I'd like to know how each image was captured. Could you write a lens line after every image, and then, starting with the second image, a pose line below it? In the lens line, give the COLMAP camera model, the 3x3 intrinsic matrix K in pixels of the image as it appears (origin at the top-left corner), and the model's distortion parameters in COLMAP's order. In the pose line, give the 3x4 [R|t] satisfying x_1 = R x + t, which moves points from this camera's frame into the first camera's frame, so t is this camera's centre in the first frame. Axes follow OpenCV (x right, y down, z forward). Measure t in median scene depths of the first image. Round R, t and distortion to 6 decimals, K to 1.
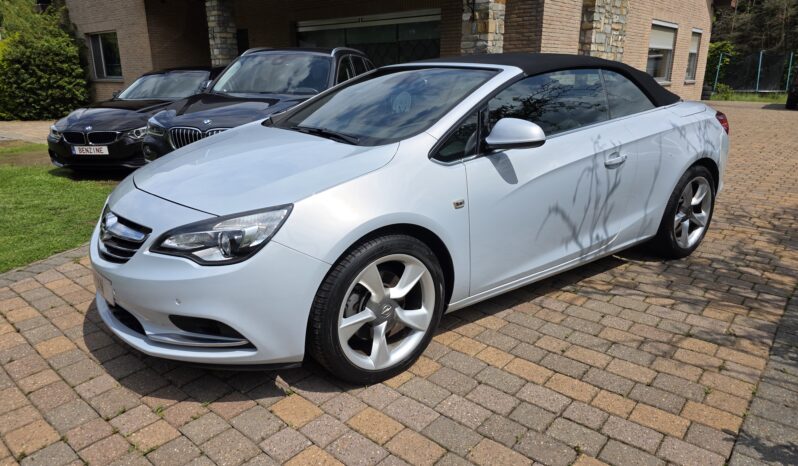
lens RADIAL K [[530.4, 0, 399.0], [0, 530.4, 233.0], [0, 0, 1]] dist [0.020696, -0.005482]
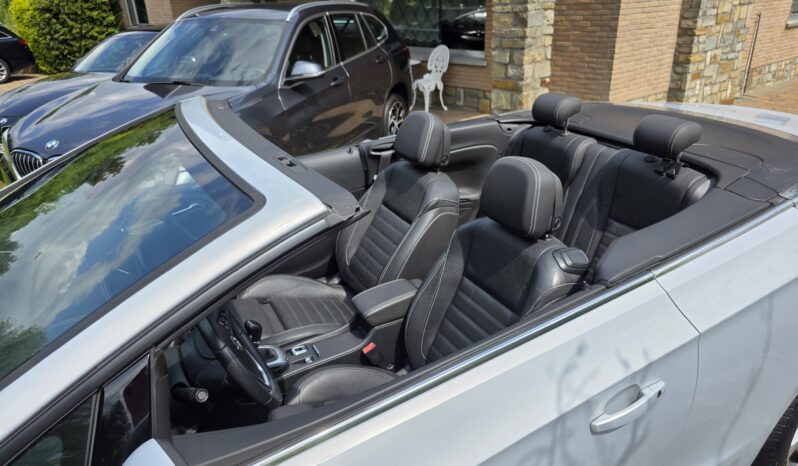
lens RADIAL K [[549.0, 0, 400.6], [0, 549.0, 234.4], [0, 0, 1]] dist [0.004032, 0.000320]
pose [[0.985638, 0.038827, -0.164347, 0.293269], [-0.019099, 0.992595, 0.119963, -0.285236], [0.167788, -0.115101, 0.979081, 0.579957]]
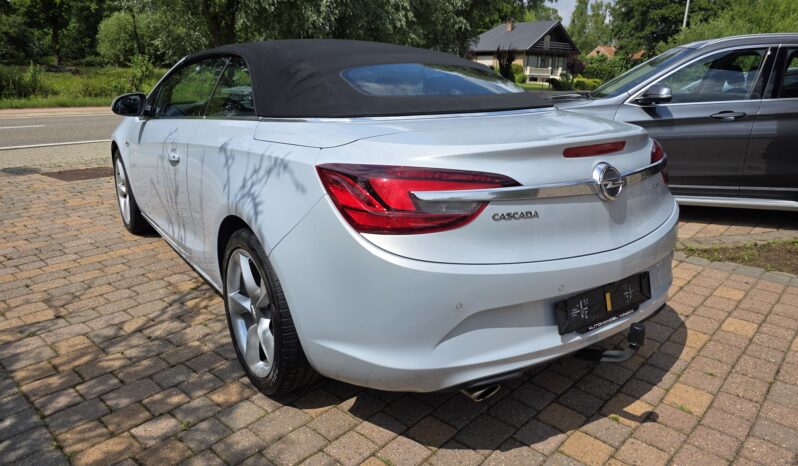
lens RADIAL K [[549.3, 0, 401.5], [0, 549.3, 230.2], [0, 0, 1]] dist [0.029307, -0.004812]
pose [[-0.021598, 0.283656, -0.958683, 1.270367], [-0.310704, 0.909520, 0.276109, -0.384652], [0.950261, 0.303830, 0.068489, 1.276503]]
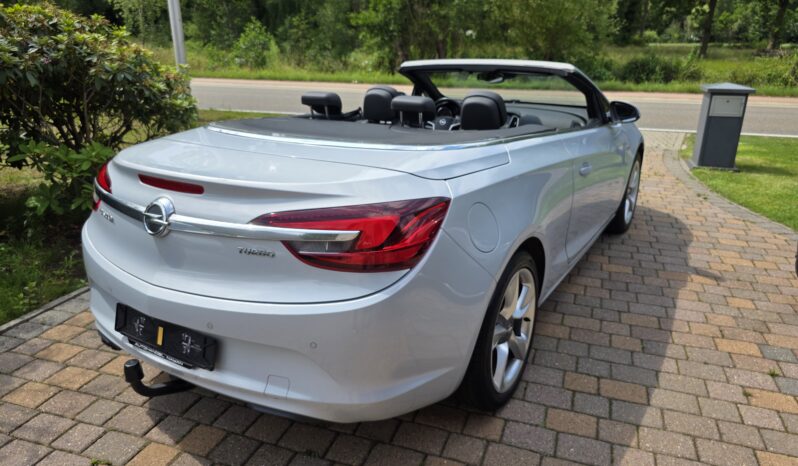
lens RADIAL K [[549.3, 0, 401.5], [0, 549.3, 230.2], [0, 0, 1]] dist [0.029307, -0.004812]
pose [[-0.933419, 0.113243, -0.340447, 0.674658], [-0.110098, 0.812699, 0.572187, -0.674903], [0.341477, 0.571573, -0.746121, 2.008671]]
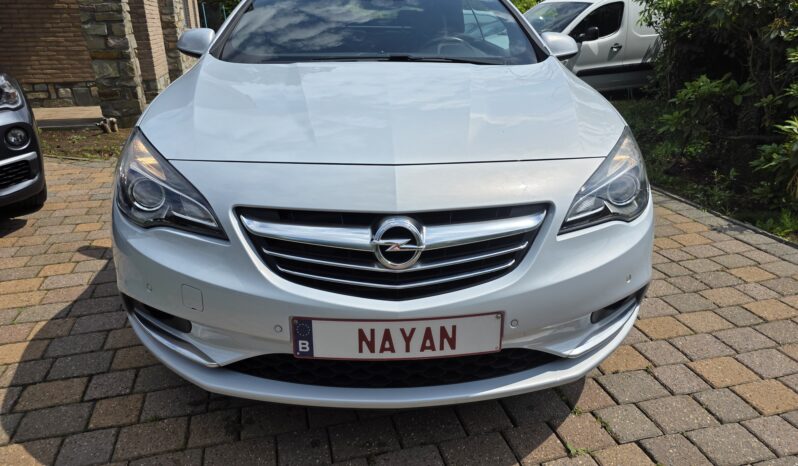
lens RADIAL K [[530.4, 0, 399.0], [0, 530.4, 233.0], [0, 0, 1]] dist [0.020696, -0.005482]
pose [[0.560340, -0.300885, 0.771678, -0.687515], [0.241059, 0.950594, 0.195606, -0.089506], [-0.792407, 0.076414, 0.605187, 0.487933]]
